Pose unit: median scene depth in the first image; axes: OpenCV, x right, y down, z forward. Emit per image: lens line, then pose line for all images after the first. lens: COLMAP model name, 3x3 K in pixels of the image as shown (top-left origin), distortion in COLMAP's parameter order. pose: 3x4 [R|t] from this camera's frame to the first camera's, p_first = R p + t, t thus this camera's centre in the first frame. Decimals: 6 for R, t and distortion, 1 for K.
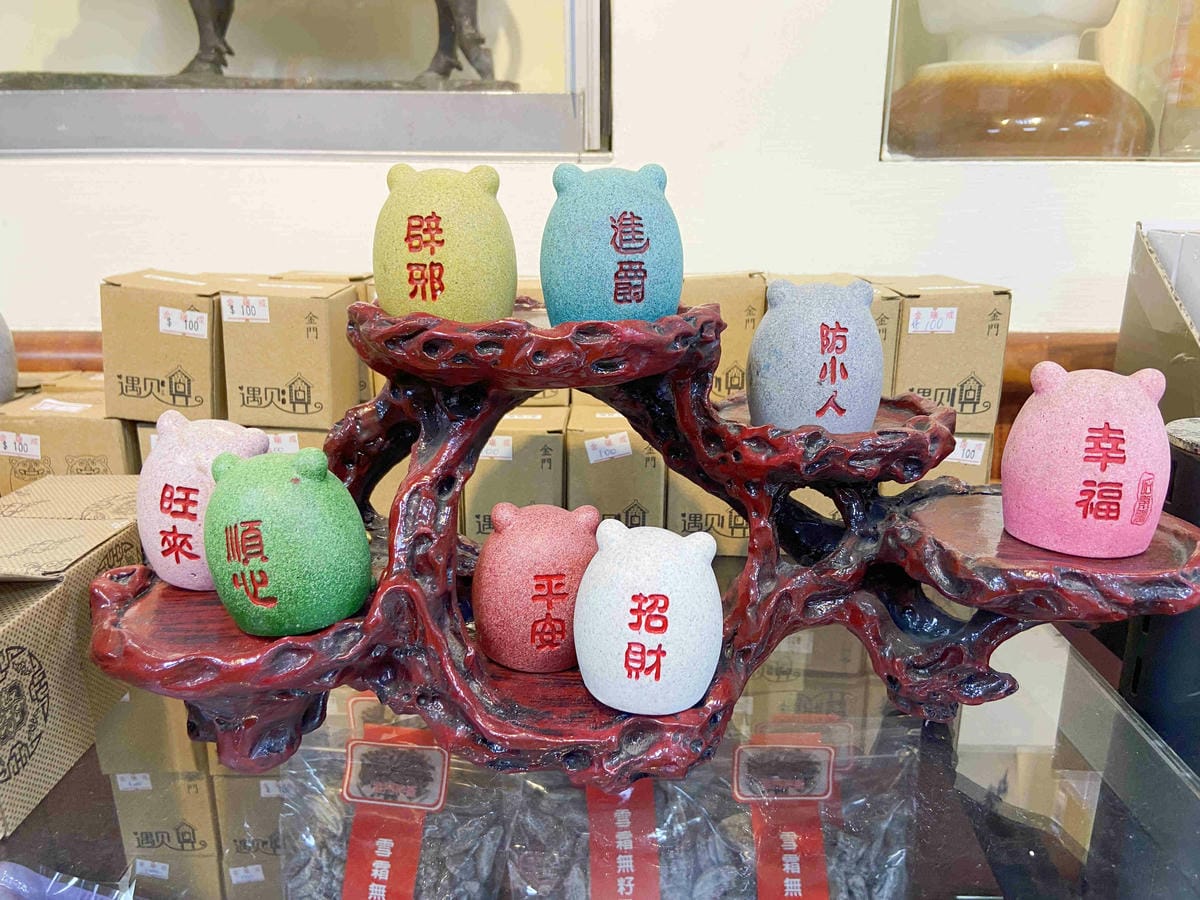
lens RADIAL K [[912.9, 0, 601.3], [0, 912.9, 447.7], [0, 0, 1]] dist [0.059349, -0.001451]
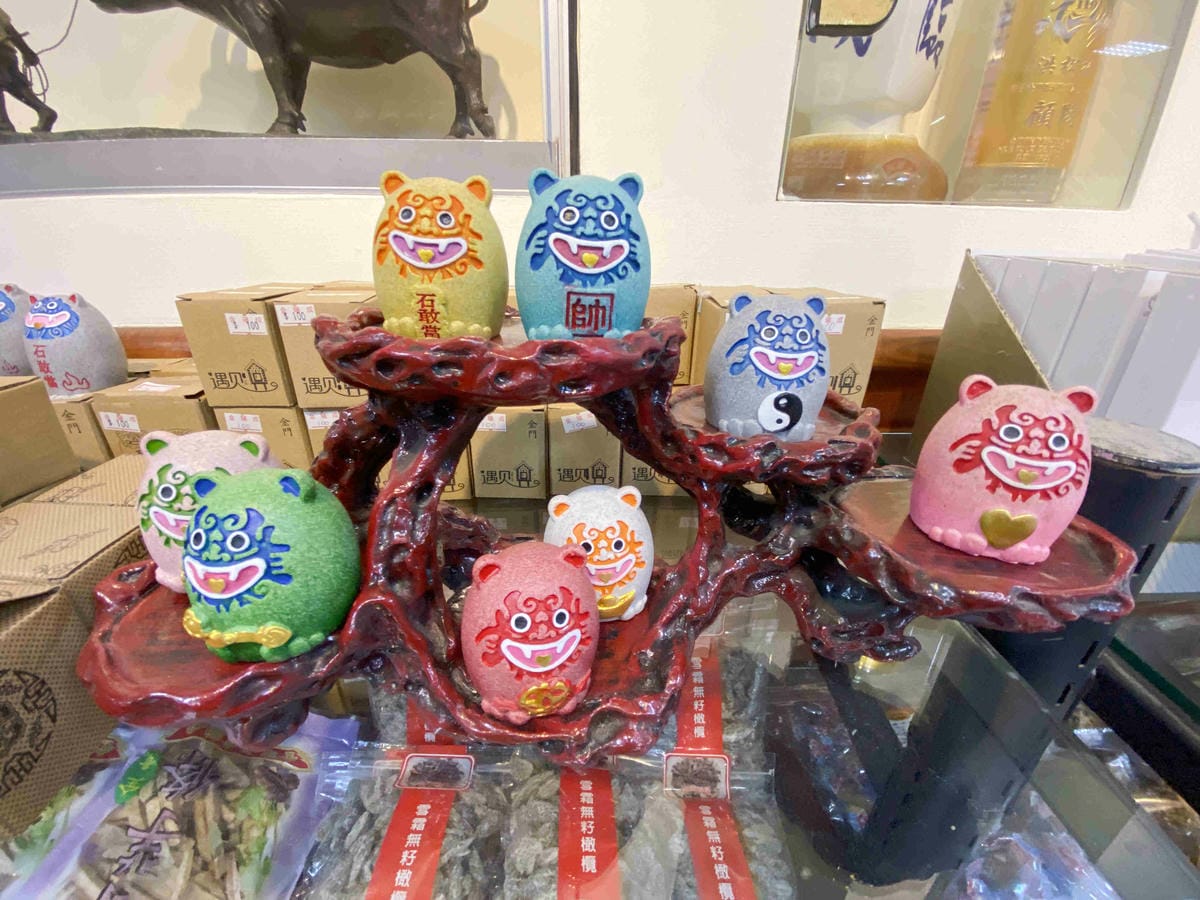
lens RADIAL K [[489.2, 0, 598.7], [0, 489.2, 453.5], [0, 0, 1]] dist [0.052321, -0.033711]
pose [[0.999064, -0.009107, 0.042289, 0.008650], [0.003025, 0.989904, 0.141710, -0.079510], [-0.043153, -0.141449, 0.989004, 0.407333]]
